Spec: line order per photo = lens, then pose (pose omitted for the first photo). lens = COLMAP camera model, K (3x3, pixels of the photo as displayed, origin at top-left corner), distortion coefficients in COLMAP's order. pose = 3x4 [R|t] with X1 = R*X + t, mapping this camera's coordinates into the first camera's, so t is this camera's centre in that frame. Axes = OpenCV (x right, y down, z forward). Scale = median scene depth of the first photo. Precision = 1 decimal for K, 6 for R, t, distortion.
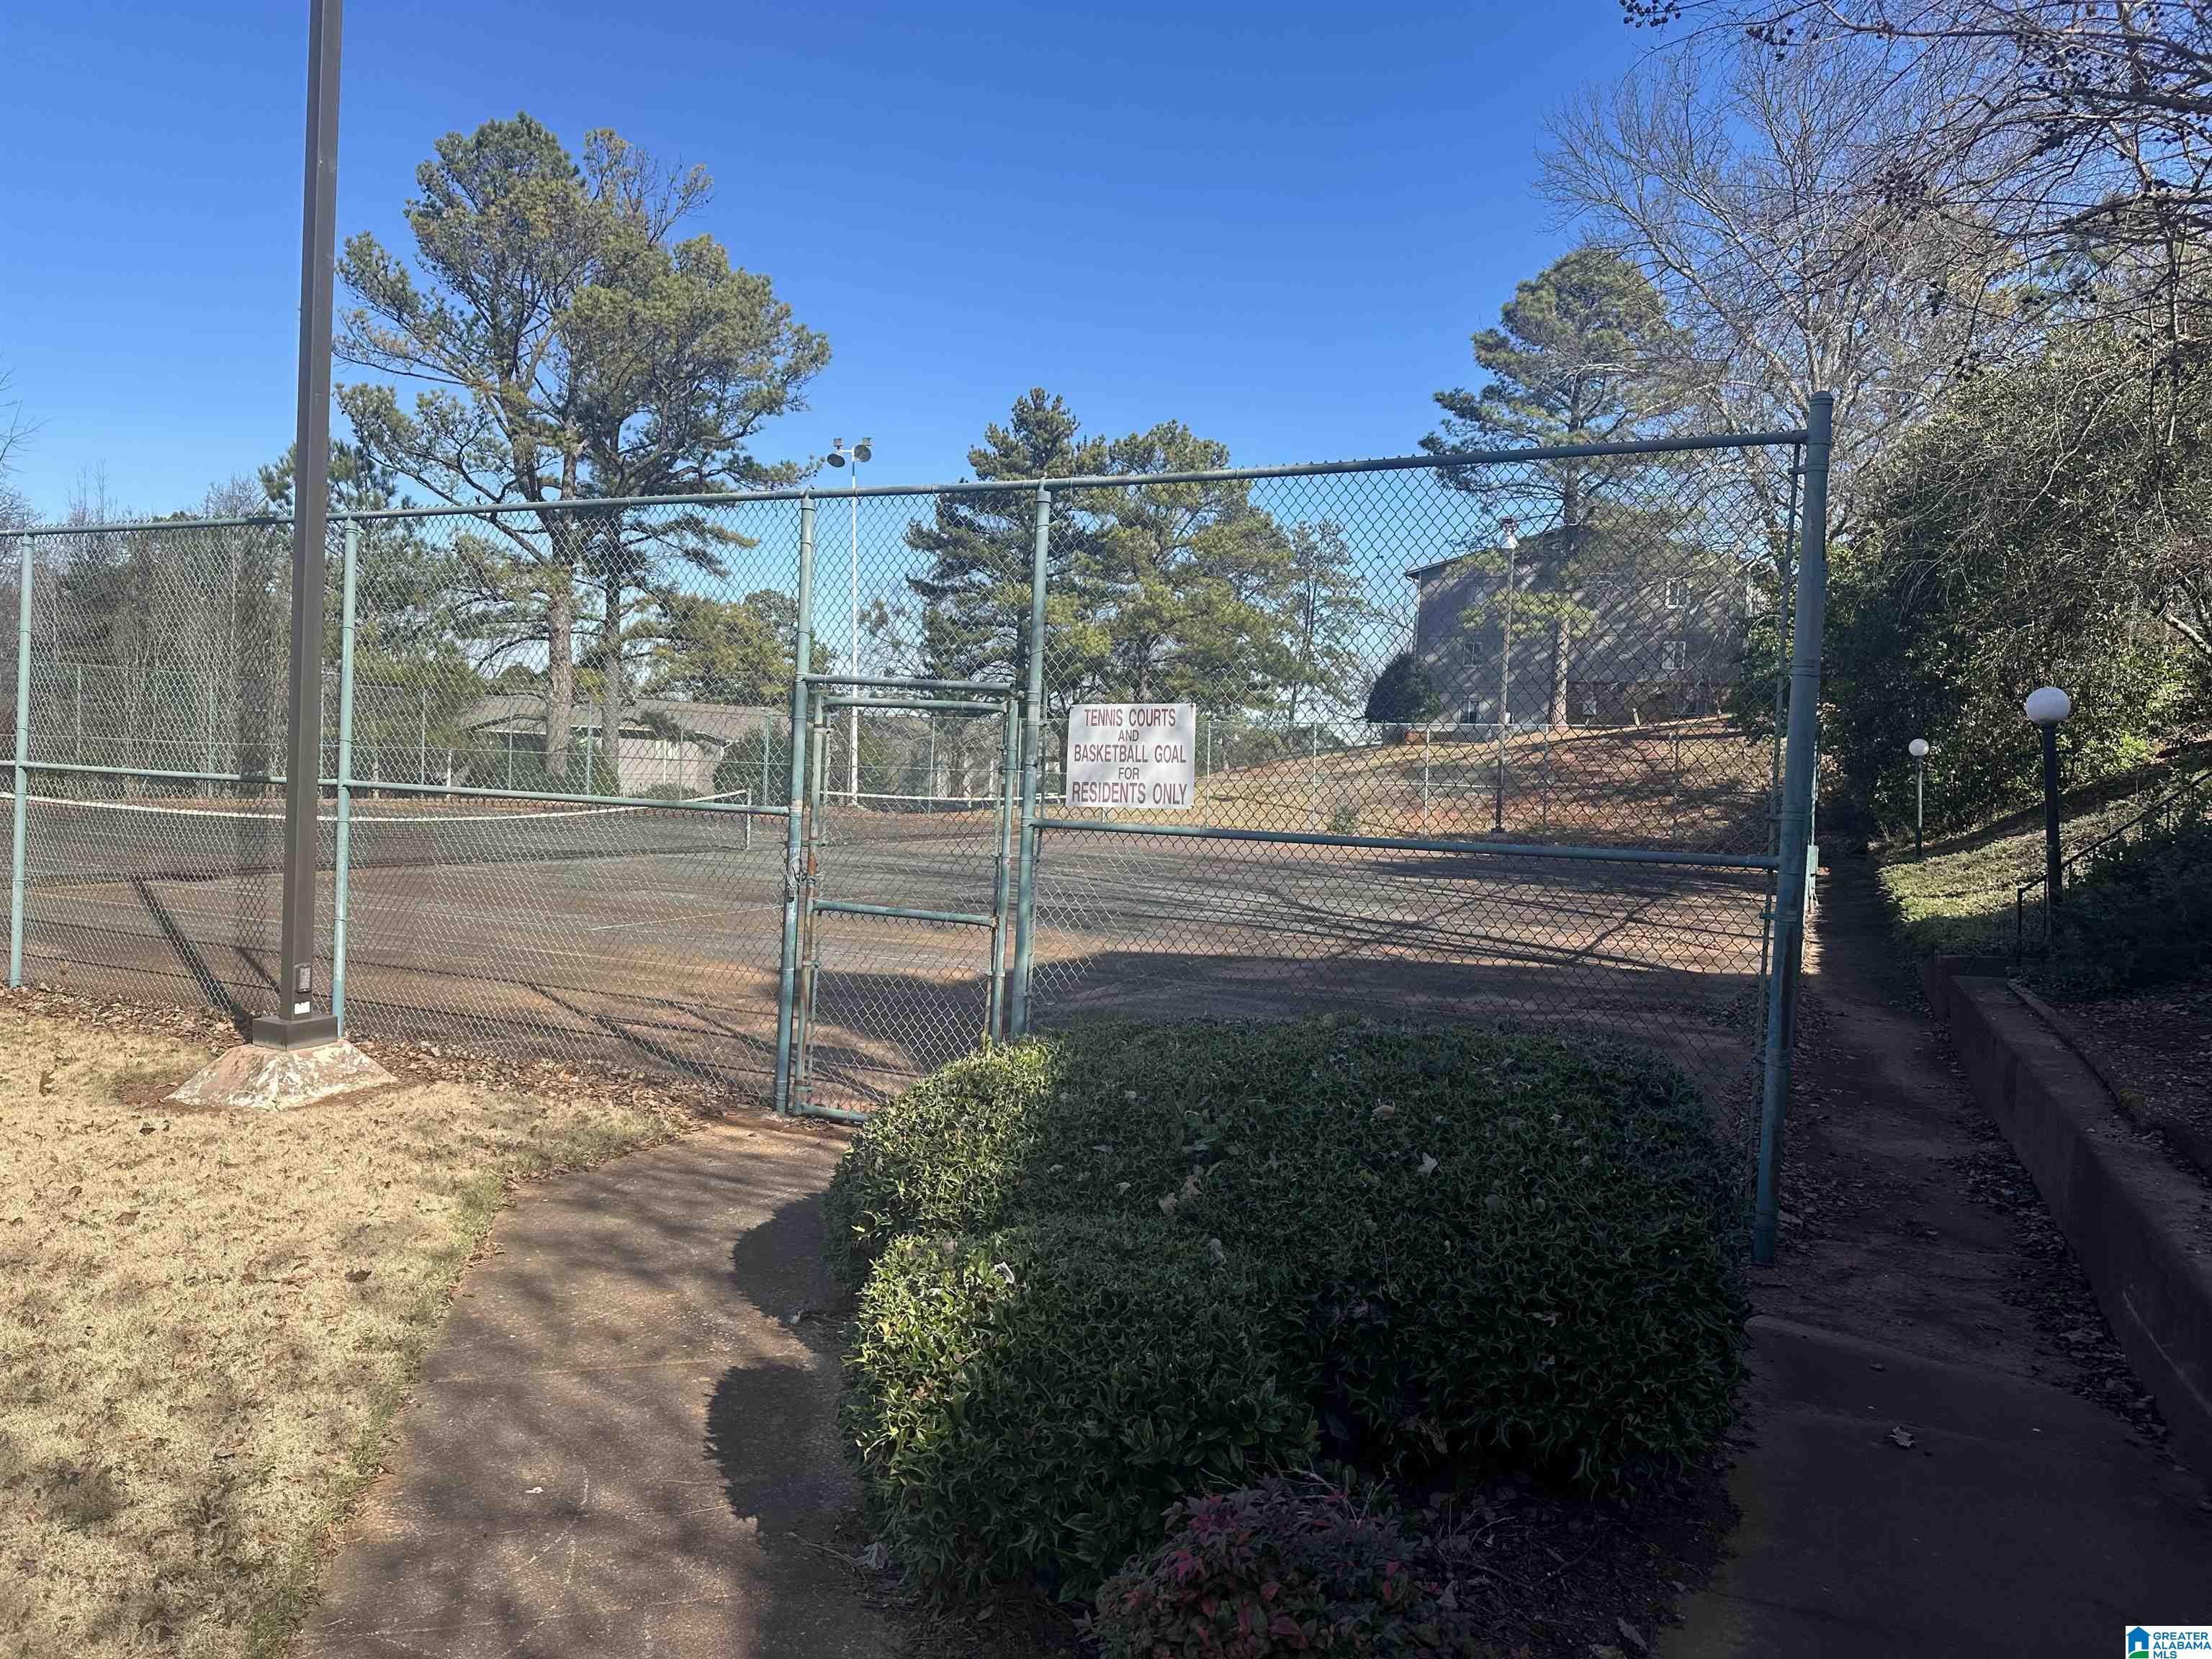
lens RADIAL K [[1542.0, 0, 1106.0], [0, 1542.0, 829.5], [0, 0, 1]] dist [0.075039, -0.101262]
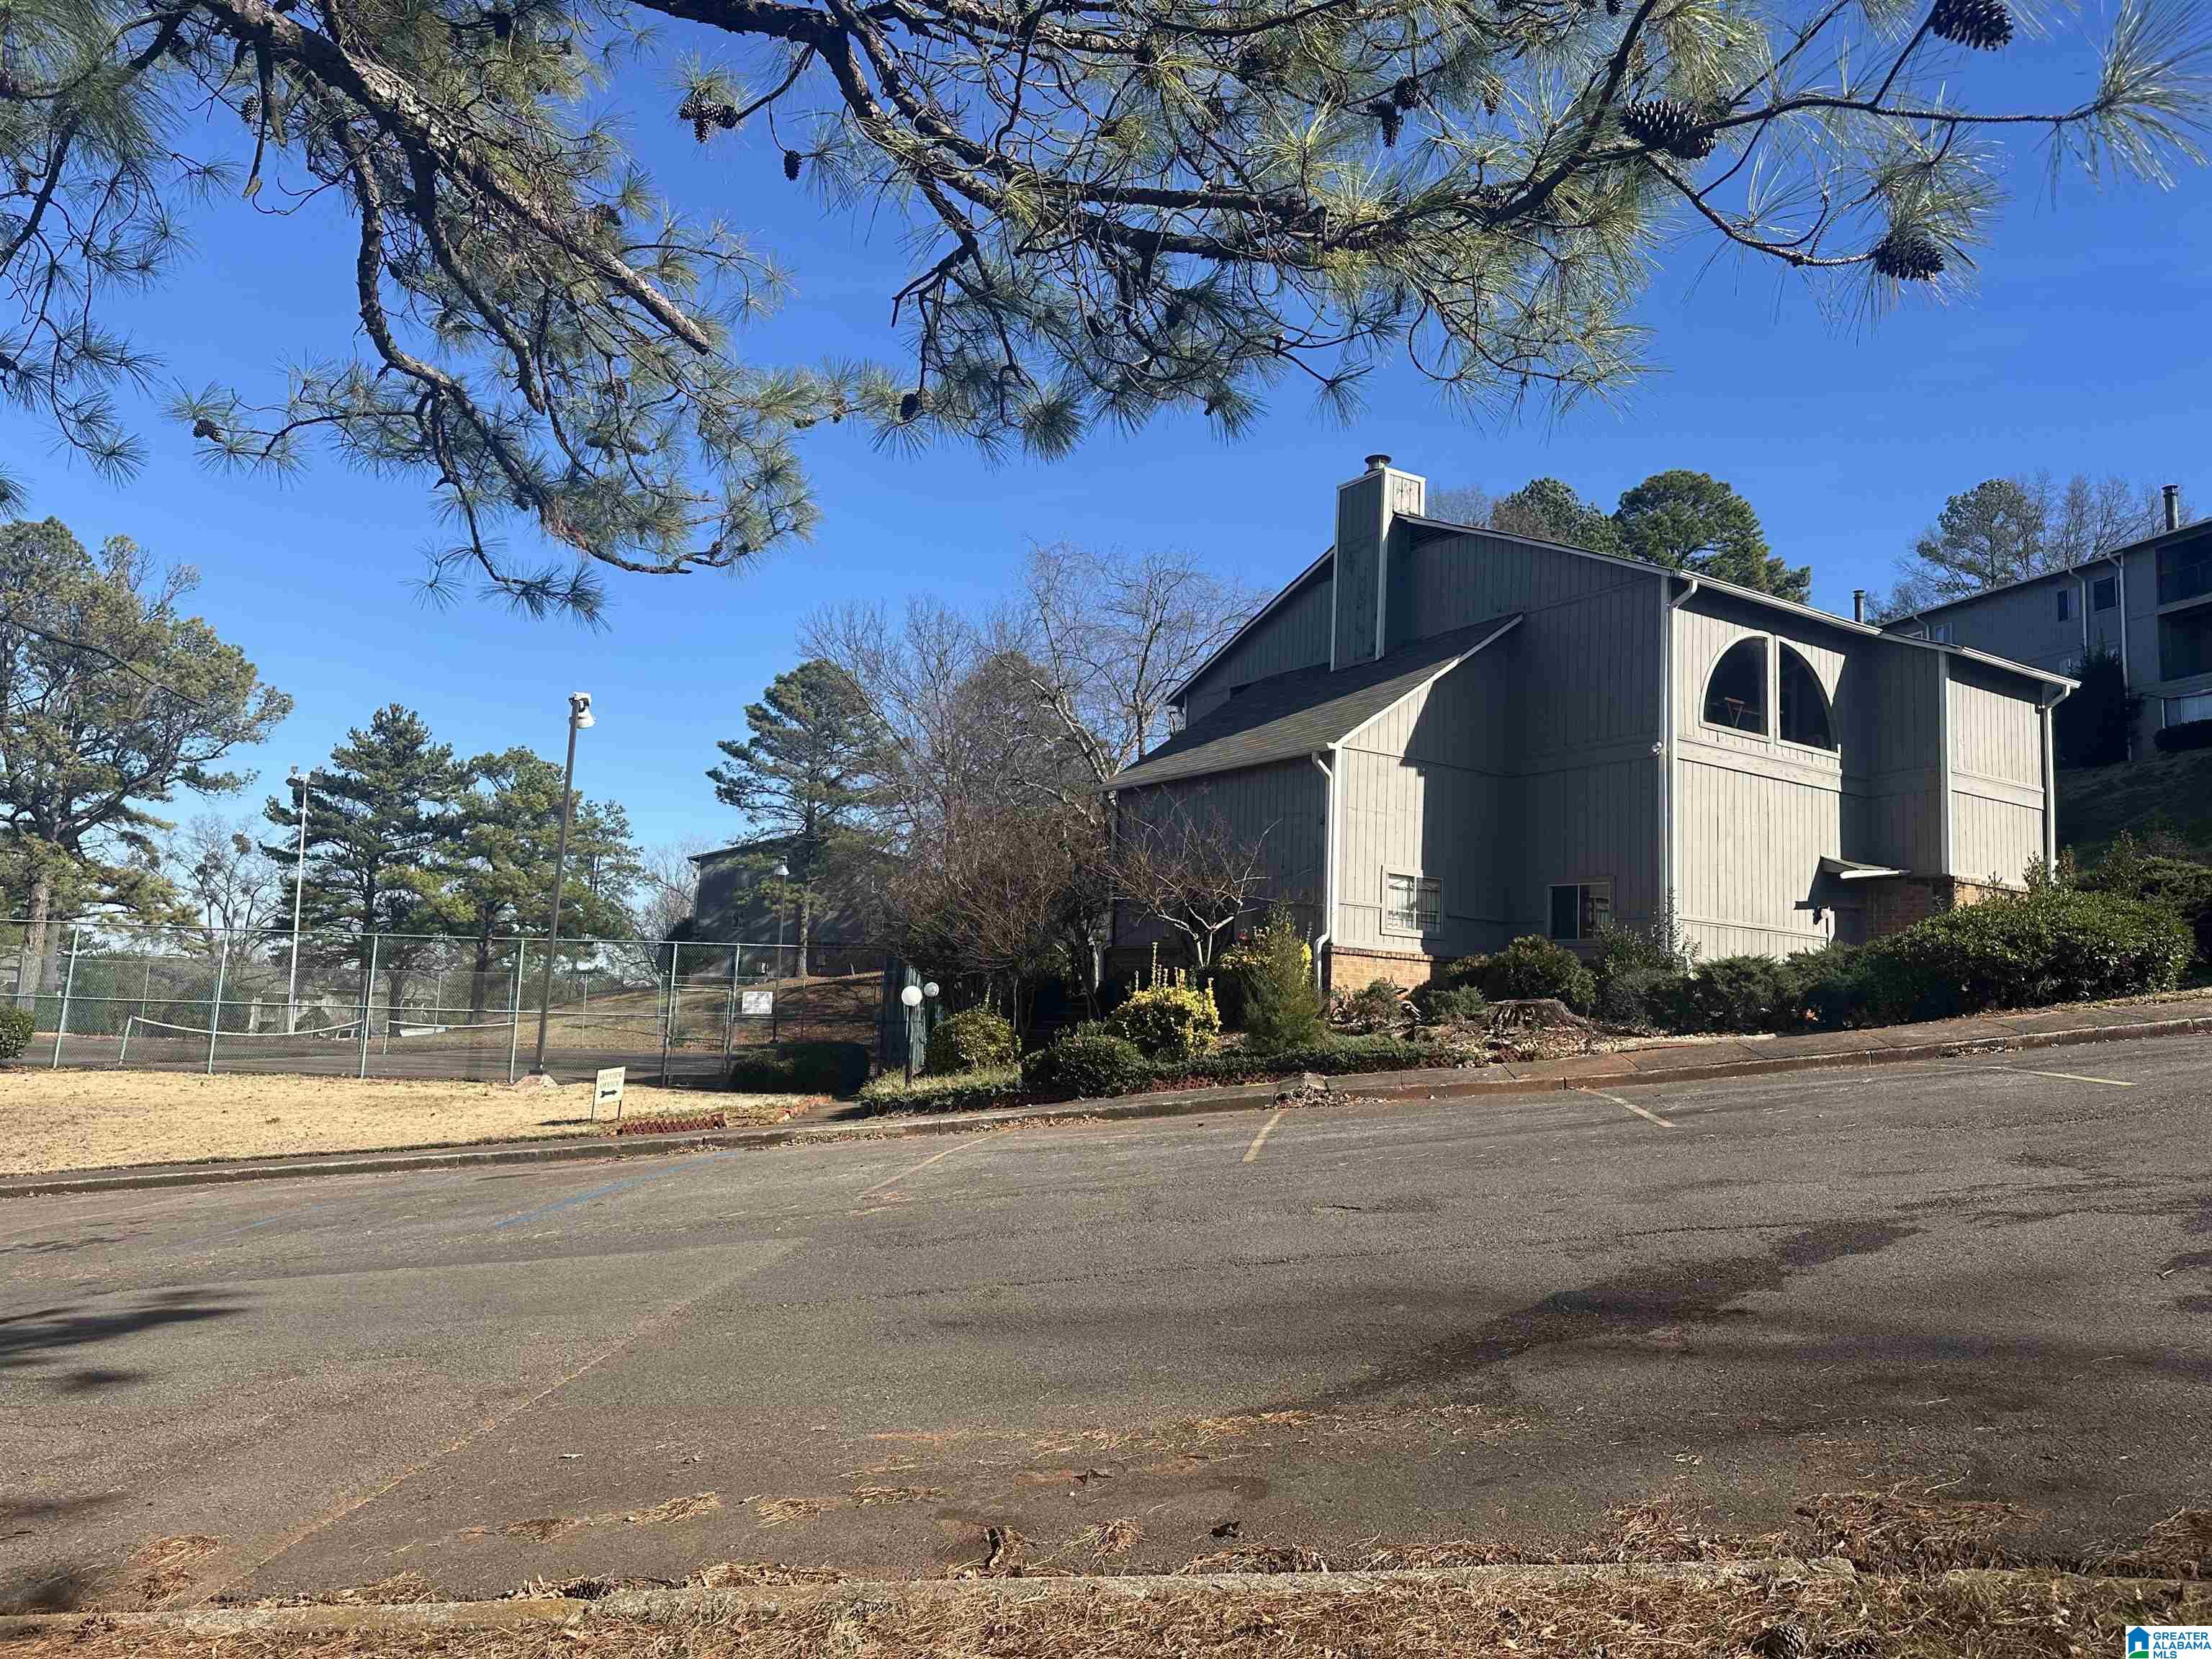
lens RADIAL K [[1542.0, 0, 1106.0], [0, 1542.0, 829.5], [0, 0, 1]] dist [0.075039, -0.101262]
pose [[0.882193, 0.049133, 0.468318, -0.137314], [0.022047, 0.989141, -0.145305, 0.015299], [-0.470372, 0.138512, 0.871530, -0.400517]]
